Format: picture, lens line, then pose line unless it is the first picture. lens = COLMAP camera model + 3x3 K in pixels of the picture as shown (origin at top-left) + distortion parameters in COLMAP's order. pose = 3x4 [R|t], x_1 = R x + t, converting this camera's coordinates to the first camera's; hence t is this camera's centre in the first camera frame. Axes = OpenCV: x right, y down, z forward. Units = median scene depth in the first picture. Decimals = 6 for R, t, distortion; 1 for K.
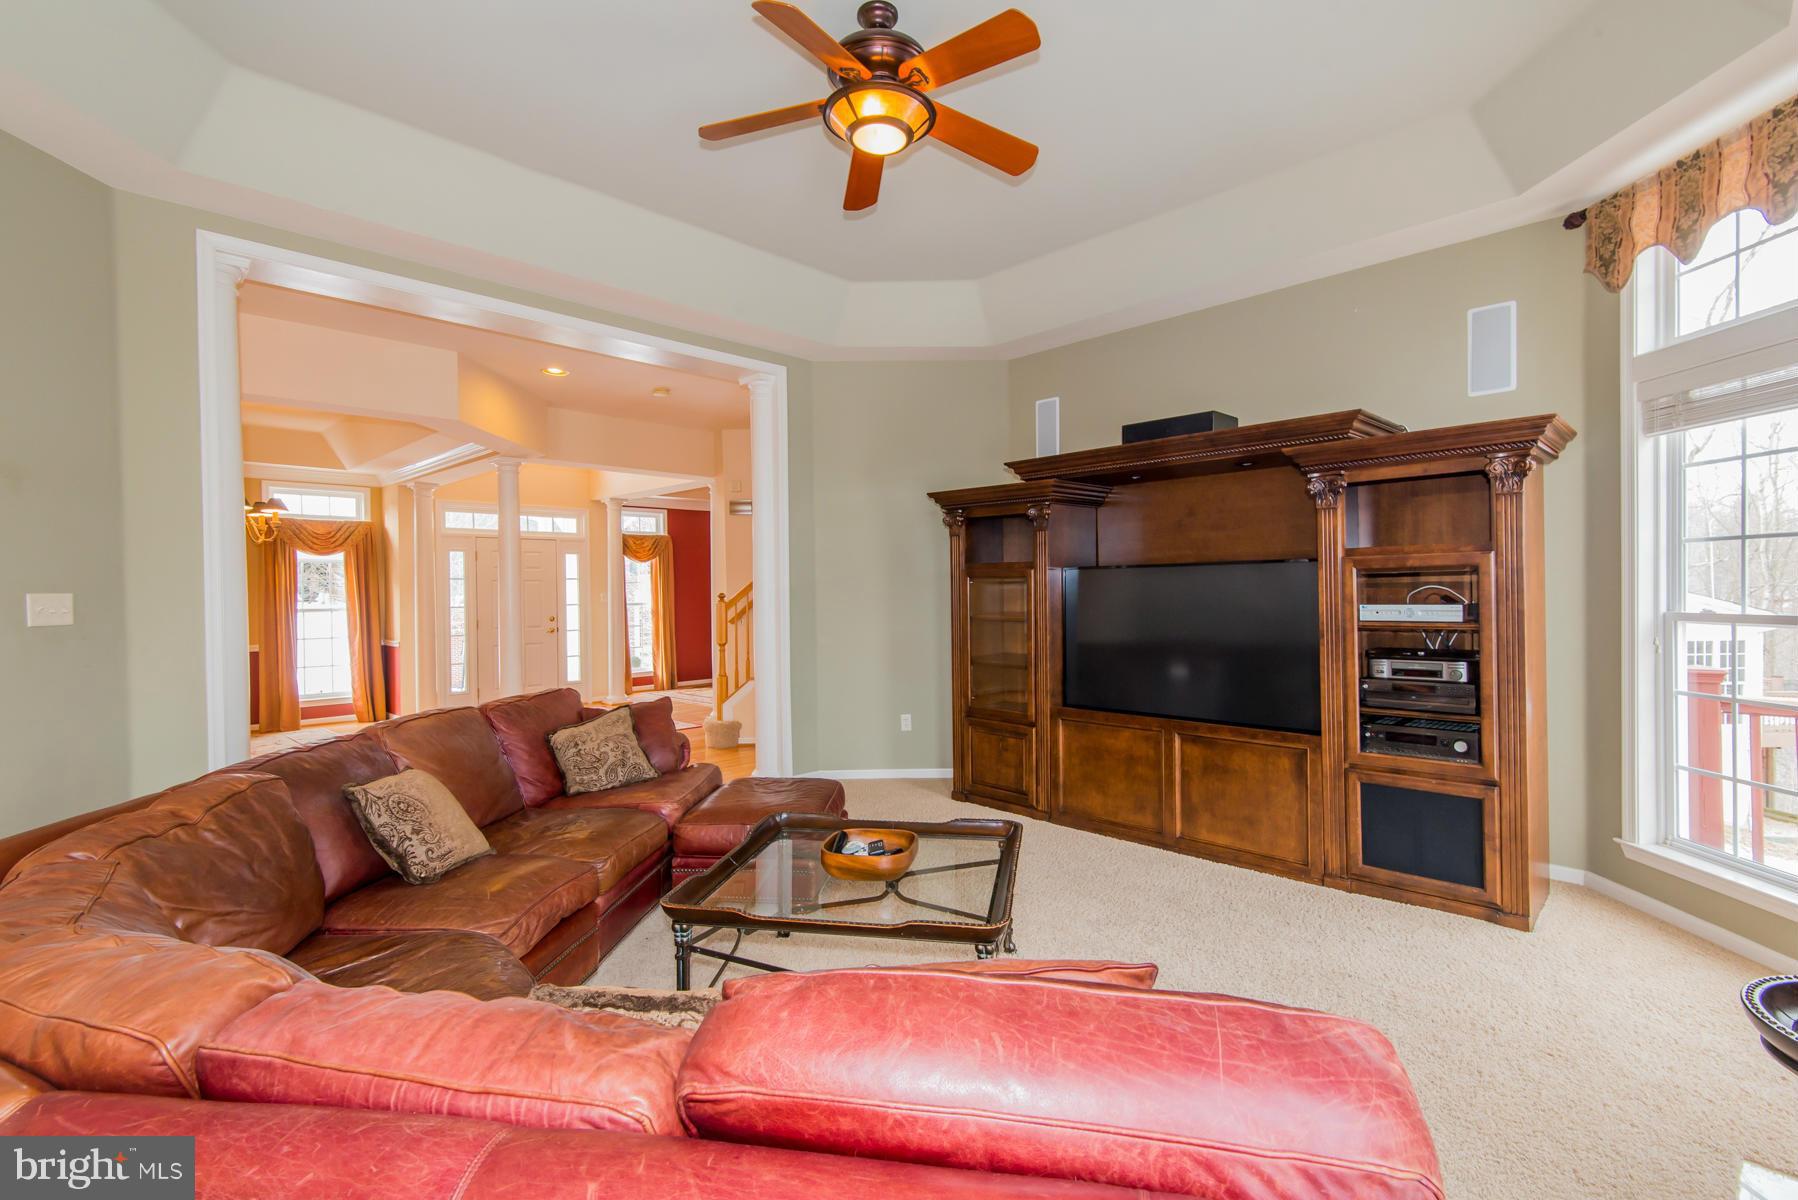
lens RADIAL K [[816.0, 0, 907.8], [0, 816.0, 598.4], [0, 0, 1]] dist [0.033516, -0.018303]
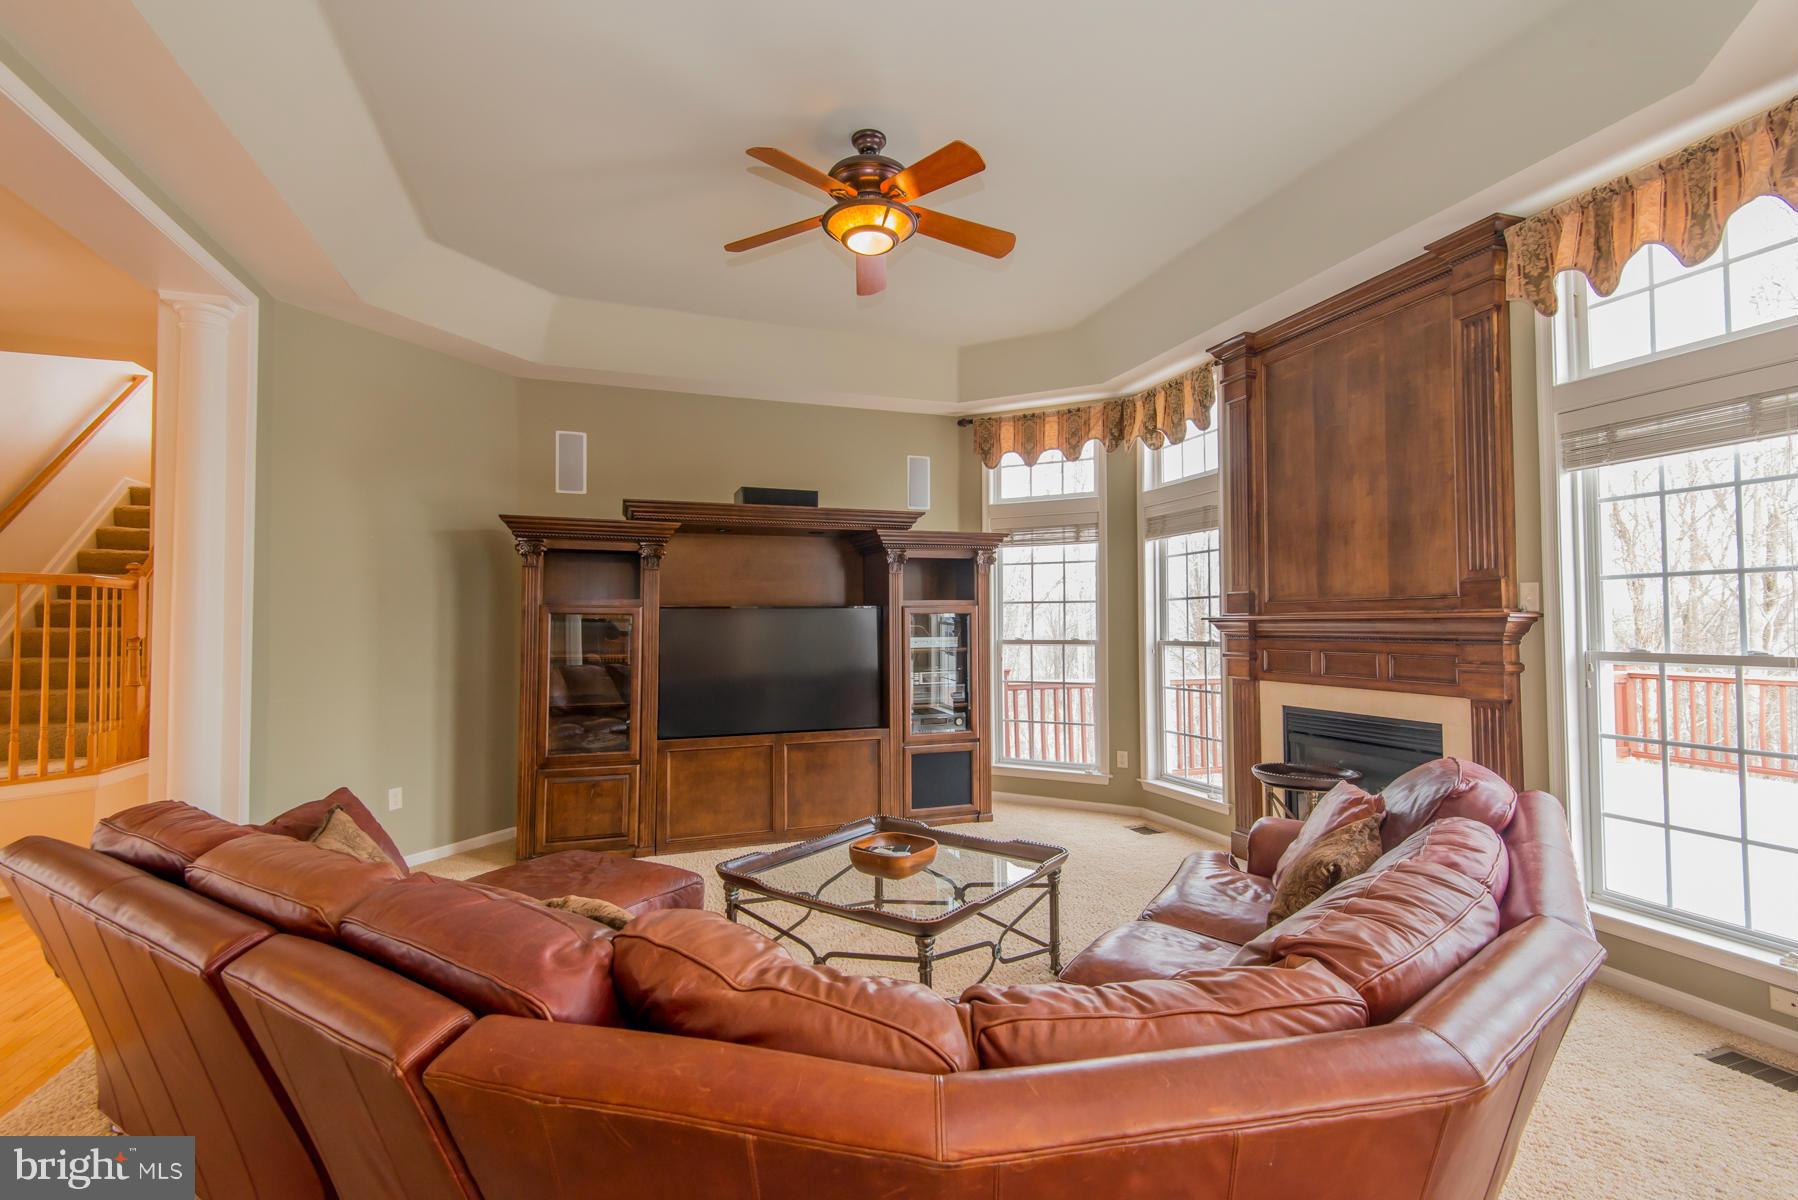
lens RADIAL K [[816.0, 0, 907.8], [0, 816.0, 598.4], [0, 0, 1]] dist [0.033516, -0.018303]
pose [[0.432807, 0.035192, 0.900799, -0.713033], [0.010183, 0.998983, -0.043920, 0.001417], [-0.901429, 0.028182, 0.432009, 0.303087]]
